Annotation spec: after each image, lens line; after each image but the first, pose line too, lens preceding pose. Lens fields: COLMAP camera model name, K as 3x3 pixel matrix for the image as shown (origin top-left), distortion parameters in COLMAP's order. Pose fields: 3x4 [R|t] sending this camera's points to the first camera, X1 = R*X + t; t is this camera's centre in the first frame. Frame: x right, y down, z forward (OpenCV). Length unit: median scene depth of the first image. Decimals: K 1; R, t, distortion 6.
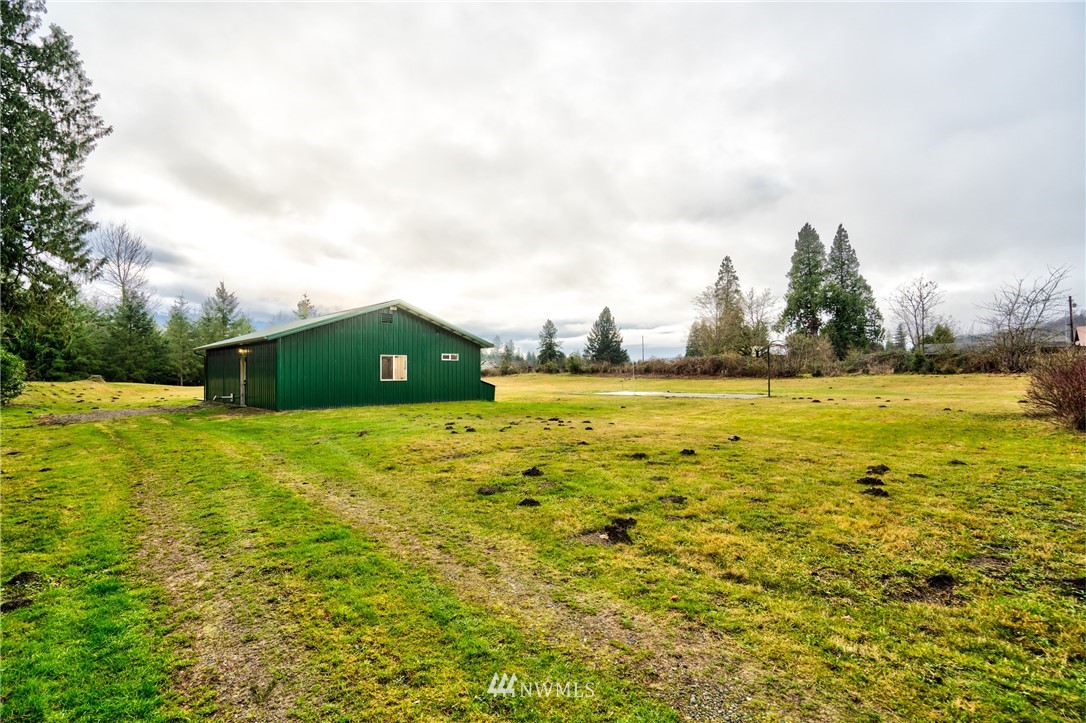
lens RADIAL K [[519.6, 0, 538.5], [0, 519.6, 357.9], [0, 0, 1]] dist [-0.015312, 0.009226]
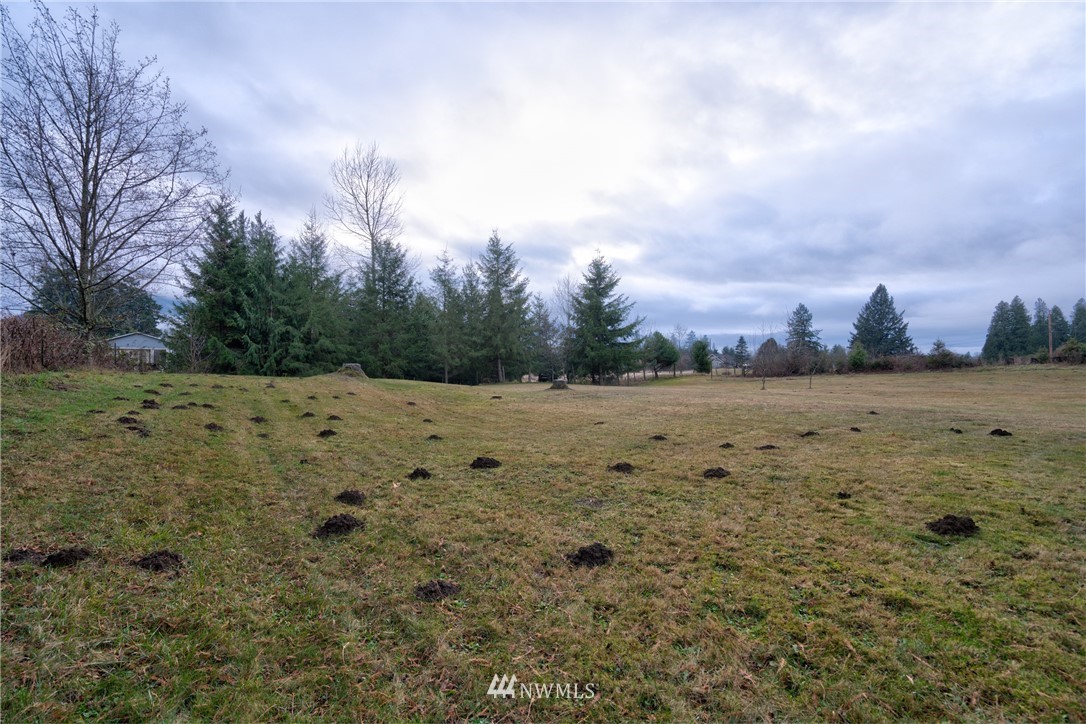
lens RADIAL K [[519.6, 0, 540.9], [0, 519.6, 370.6], [0, 0, 1]] dist [-0.015312, 0.009226]
pose [[0.940069, 0.003566, -0.340965, -0.376485], [0.006980, 0.999534, 0.029700, 0.019043], [0.340912, -0.030300, 0.939607, 0.443702]]
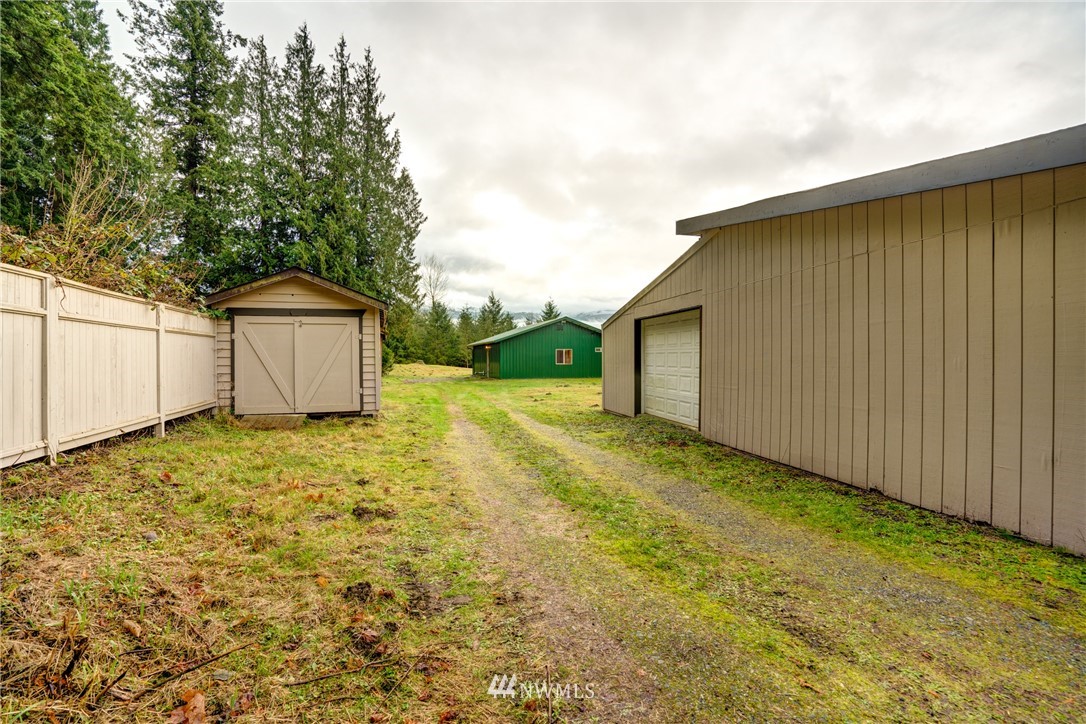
lens RADIAL K [[519.6, 0, 543.8], [0, 519.6, 355.7], [0, 0, 1]] dist [-0.015312, 0.009226]
pose [[0.892821, -0.000411, -0.450411, 0.136119], [0.010938, 0.999724, 0.020770, -0.006157], [0.450278, -0.023471, 0.892580, -0.172934]]
